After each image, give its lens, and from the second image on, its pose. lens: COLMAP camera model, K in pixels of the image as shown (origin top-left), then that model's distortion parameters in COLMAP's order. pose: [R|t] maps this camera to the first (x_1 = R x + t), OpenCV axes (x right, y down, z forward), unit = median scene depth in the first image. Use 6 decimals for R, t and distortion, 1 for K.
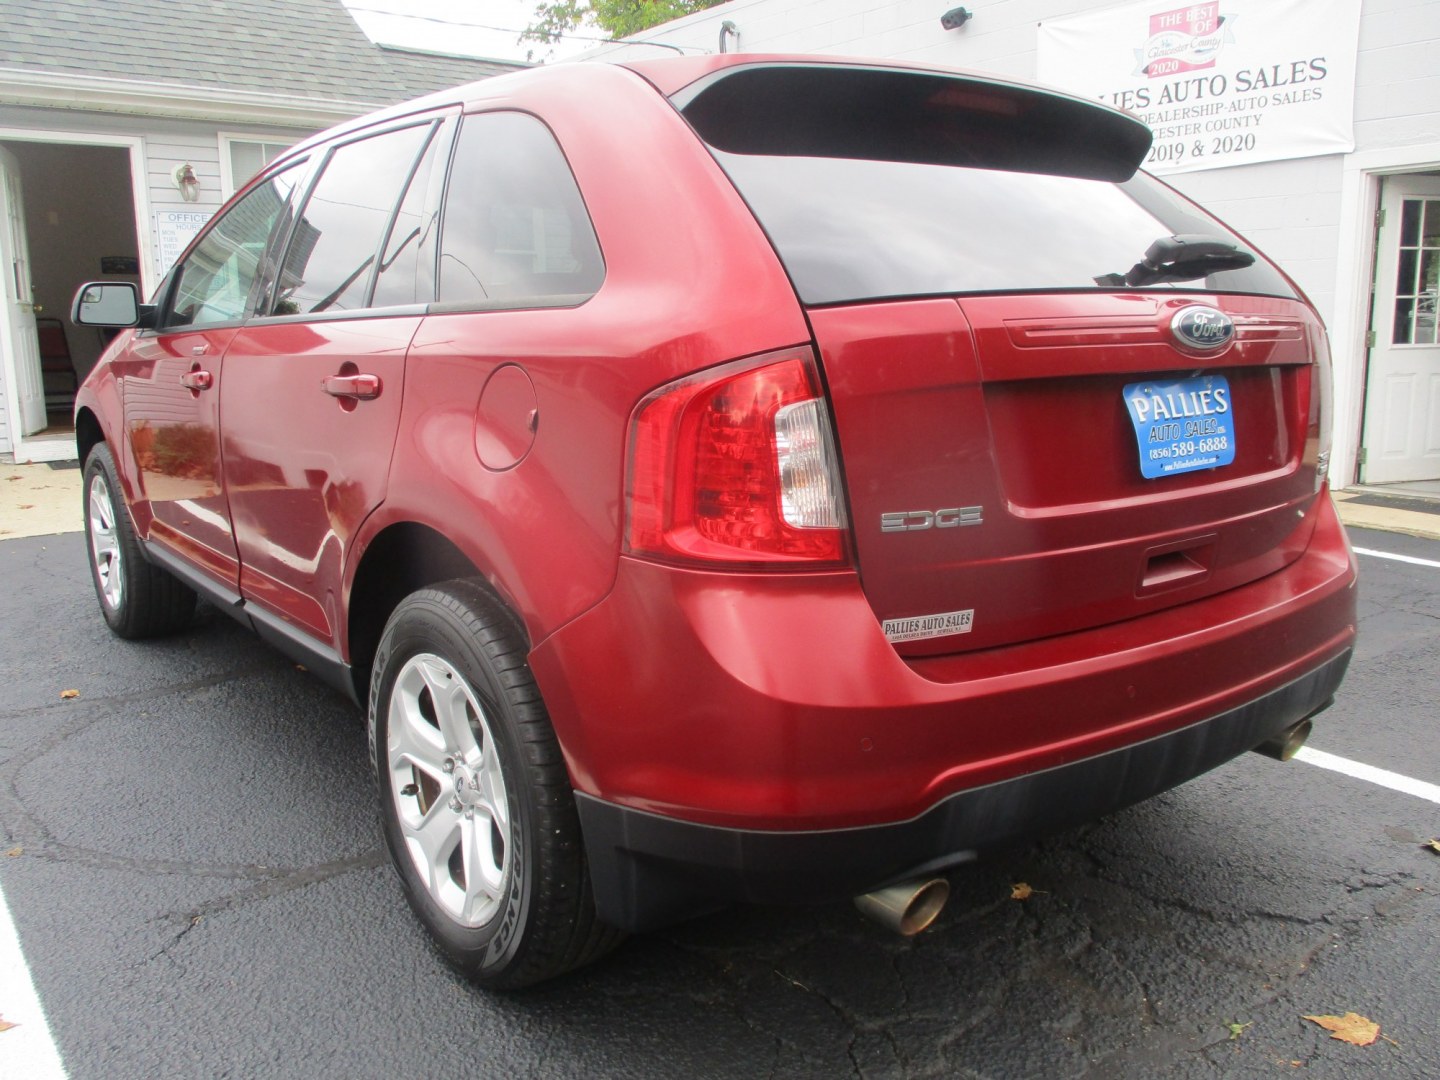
lens RADIAL K [[1194.3, 0, 725.2], [0, 1194.3, 564.2], [0, 0, 1]] dist [-0.034443, 0.010166]
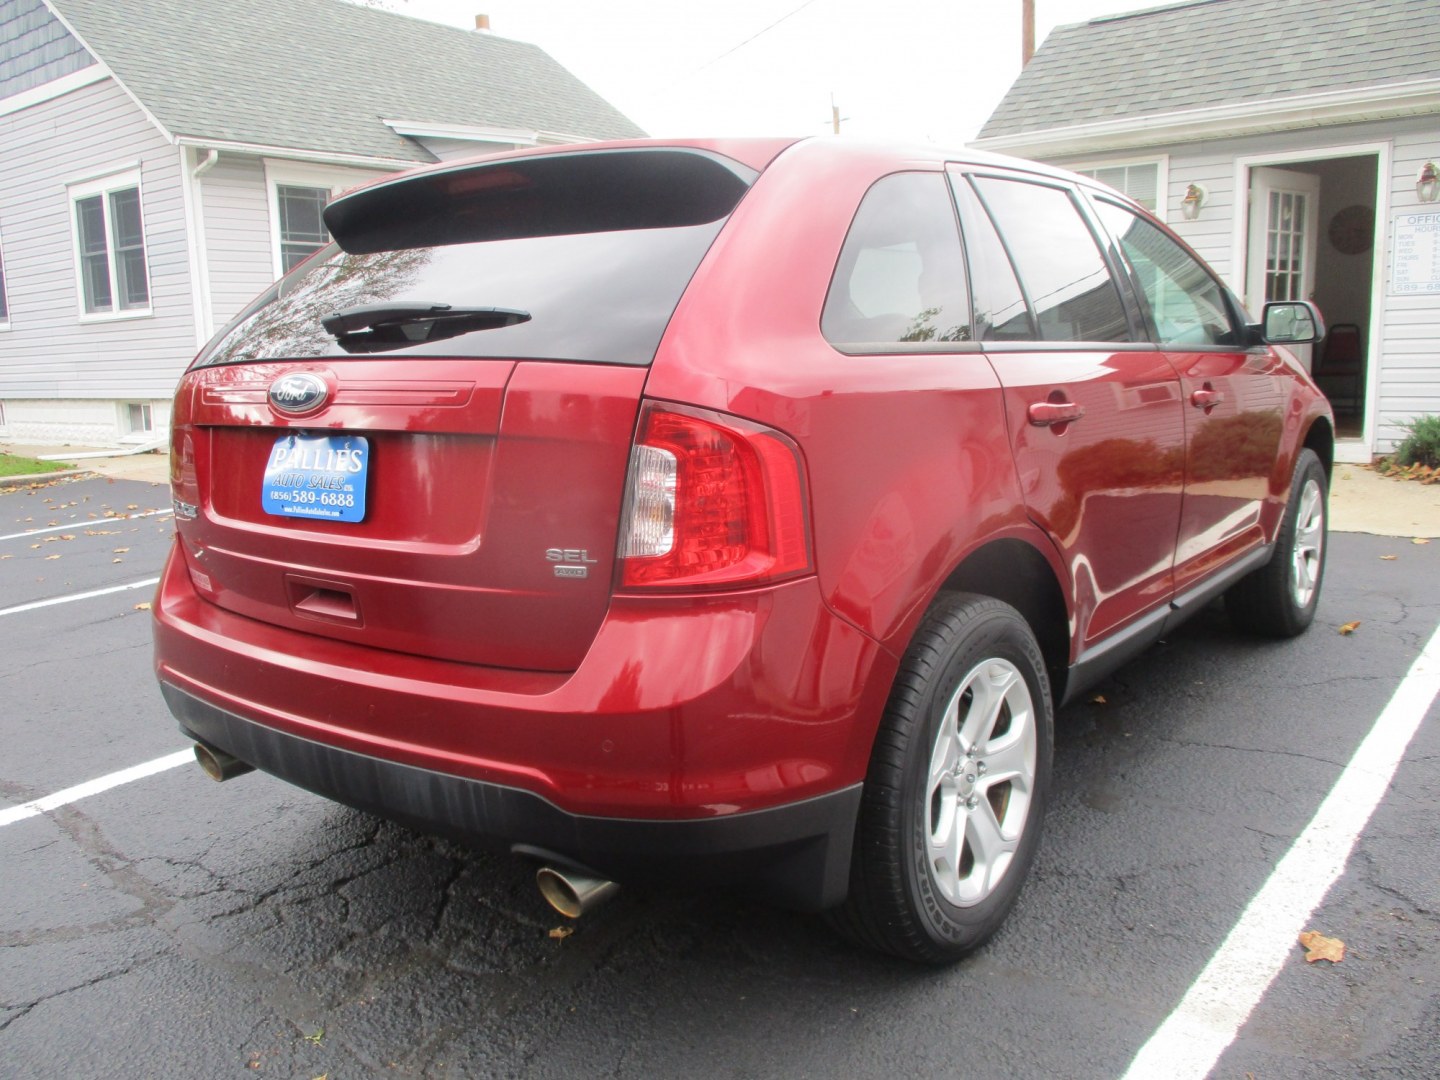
lens RADIAL K [[1194.3, 0, 705.3], [0, 1194.3, 565.3], [0, 0, 1]] dist [-0.034443, 0.010166]
pose [[0.237218, 0.178358, -0.954943, 0.388172], [-0.169658, 0.975501, 0.140053, -0.063452], [0.956527, 0.128791, 0.261666, 0.263822]]
